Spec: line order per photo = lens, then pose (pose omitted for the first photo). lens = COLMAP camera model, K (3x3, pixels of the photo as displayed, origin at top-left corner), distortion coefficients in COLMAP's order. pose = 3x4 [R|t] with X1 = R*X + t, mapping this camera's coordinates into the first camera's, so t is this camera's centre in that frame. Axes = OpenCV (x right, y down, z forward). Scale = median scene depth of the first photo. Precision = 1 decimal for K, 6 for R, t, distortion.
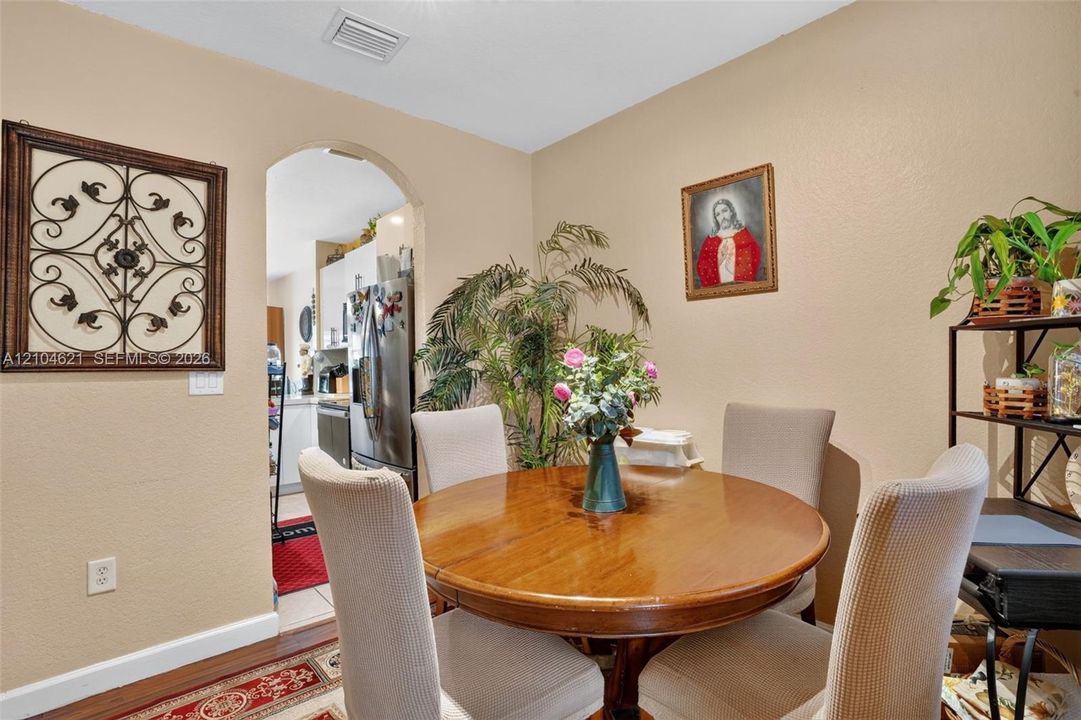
lens RADIAL K [[501.5, 0, 539.0], [0, 501.5, 354.9], [0, 0, 1]] dist [-0.070924, 0.024788]
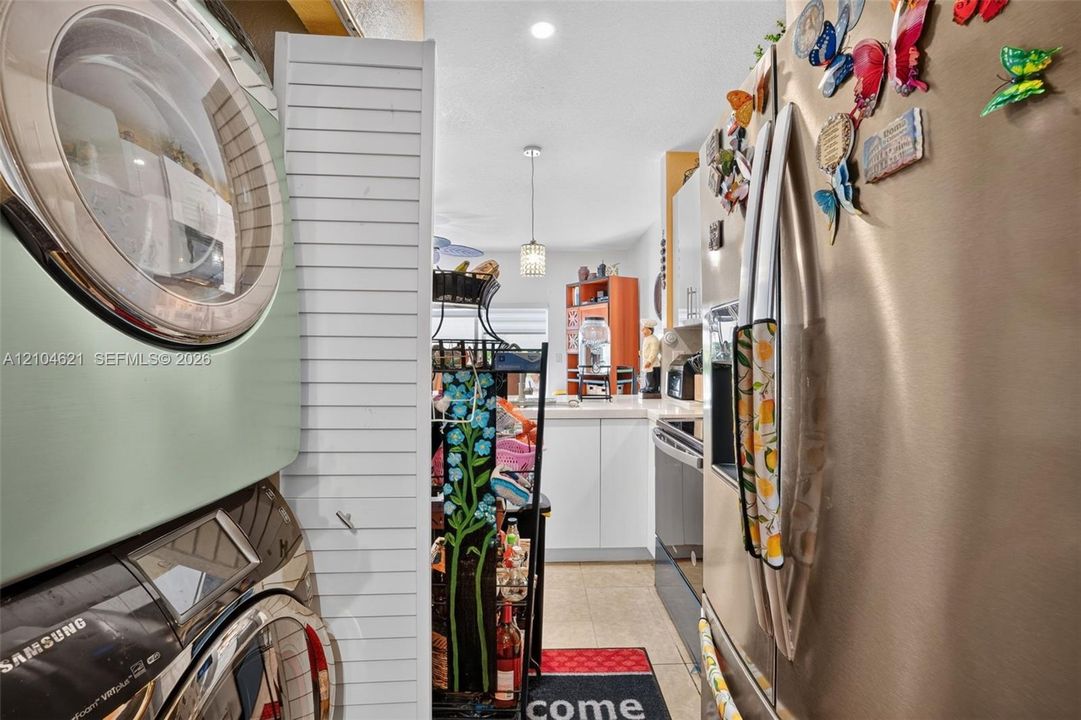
lens RADIAL K [[501.5, 0, 539.0], [0, 501.5, 354.9], [0, 0, 1]] dist [-0.070924, 0.024788]
pose [[0.747156, 0.026045, -0.664138, -0.384815], [-0.009538, 0.999549, 0.028468, 0.020181], [0.664580, -0.014935, 0.747068, 1.076771]]
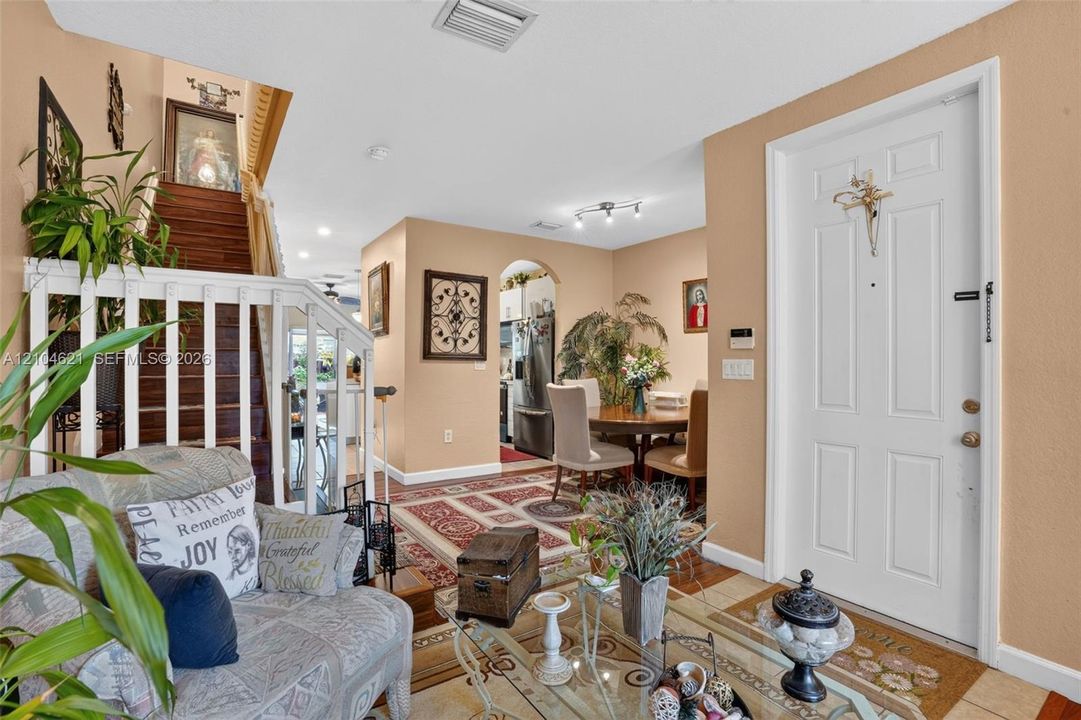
lens RADIAL K [[495.9, 0, 544.4], [0, 495.9, 368.2], [0, 0, 1]] dist [-0.000670, 0.000001]
pose [[0.991443, 0.023624, -0.128387, -0.033134], [-0.019496, 0.999255, 0.033315, -0.018903], [0.129078, -0.030527, 0.991164, -1.469733]]
